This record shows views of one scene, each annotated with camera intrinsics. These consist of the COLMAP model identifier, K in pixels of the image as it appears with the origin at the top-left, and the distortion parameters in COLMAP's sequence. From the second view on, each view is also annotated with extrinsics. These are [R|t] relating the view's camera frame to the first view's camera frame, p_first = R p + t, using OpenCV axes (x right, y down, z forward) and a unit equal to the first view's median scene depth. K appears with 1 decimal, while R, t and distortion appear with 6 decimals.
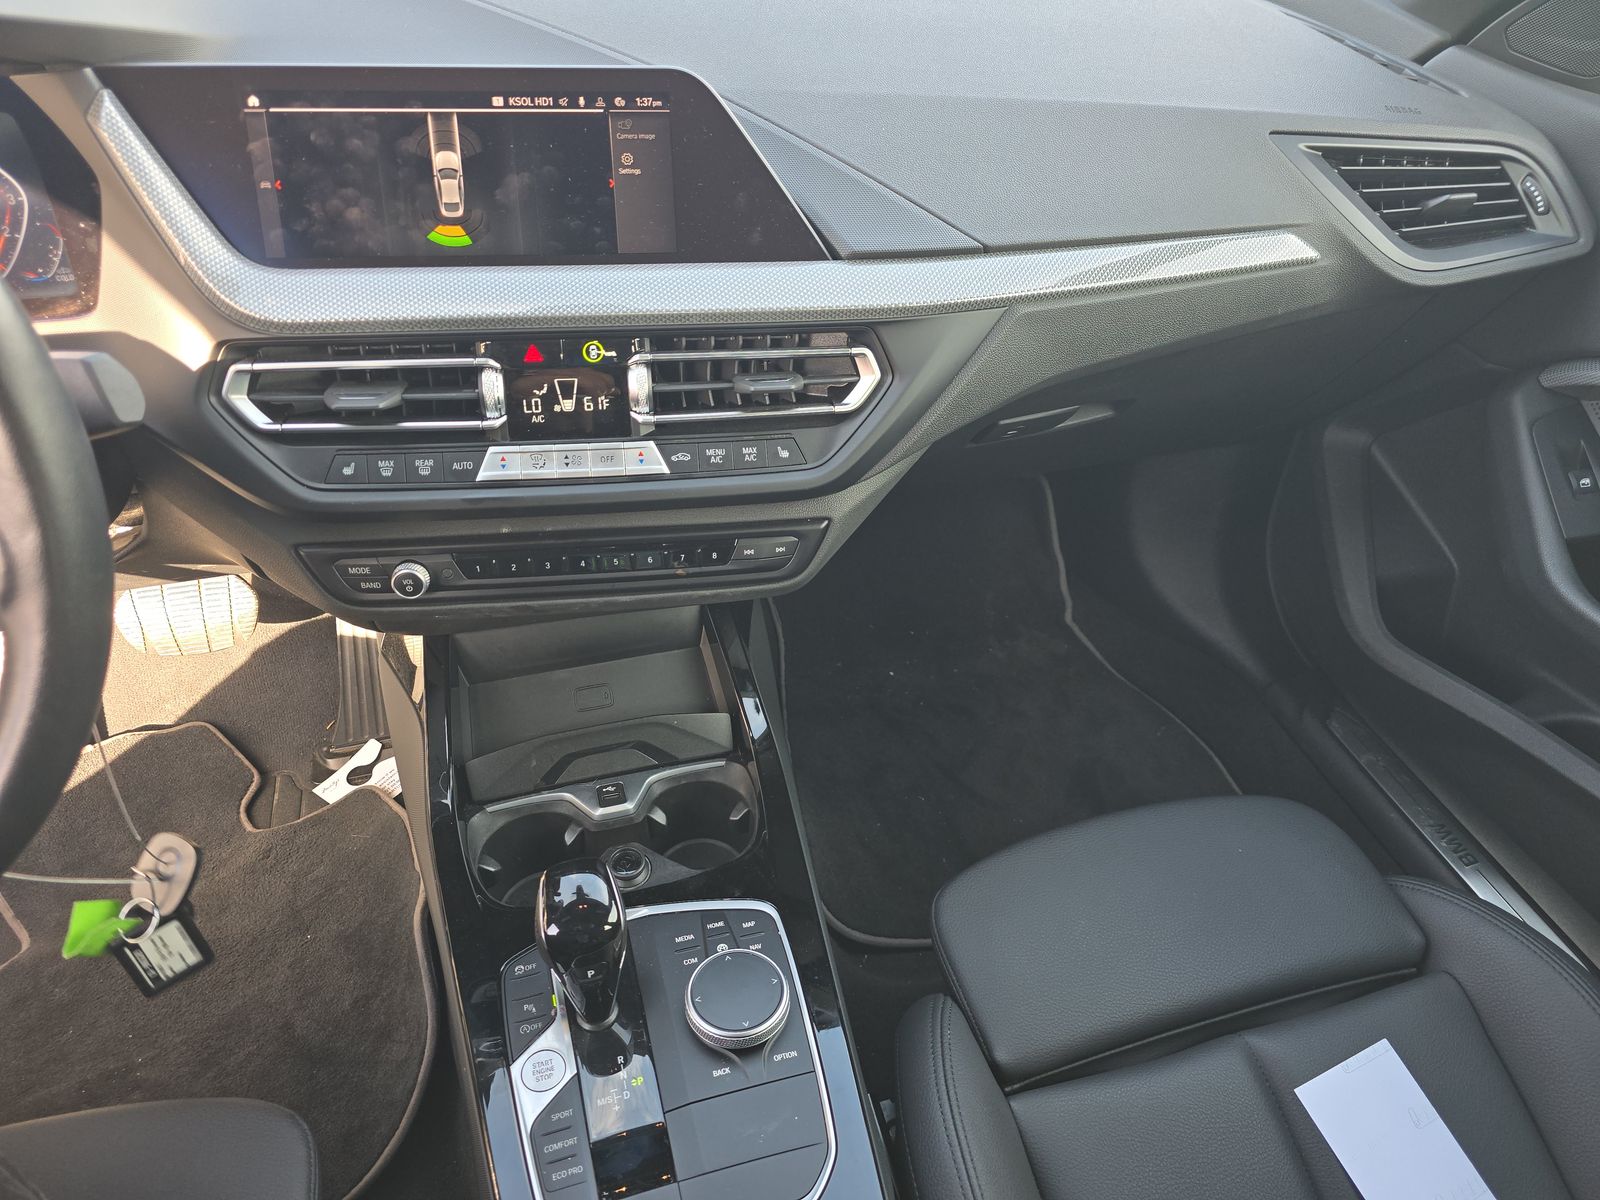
lens RADIAL K [[1150.0, 0, 801.0], [0, 1150.0, 599.3], [0, 0, 1]] dist [-0.007529, -0.013580]
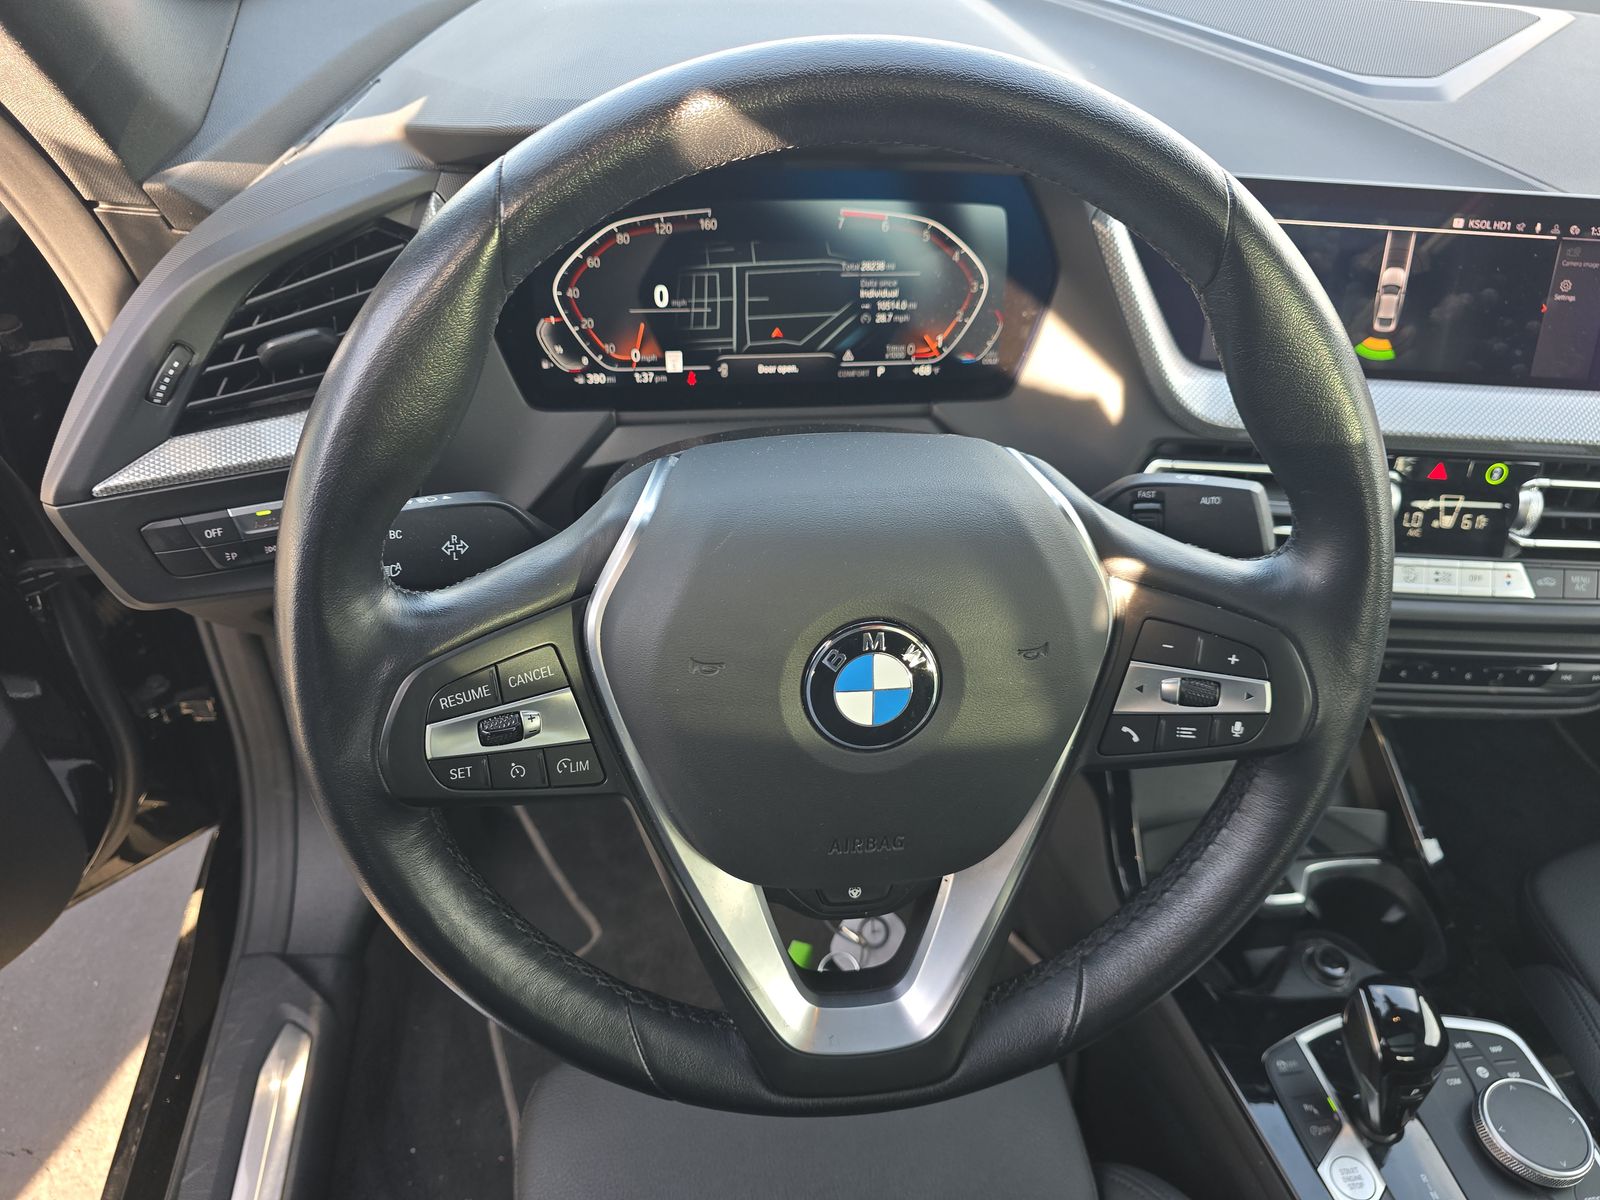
lens RADIAL K [[1150.0, 0, 799.8], [0, 1150.0, 601.5], [0, 0, 1]] dist [-0.007529, -0.013580]
pose [[0.986744, 0.101002, -0.127021, -0.656131], [-0.100915, 0.994869, 0.007140, -0.052752], [0.127091, 0.005773, 0.991874, -0.060859]]
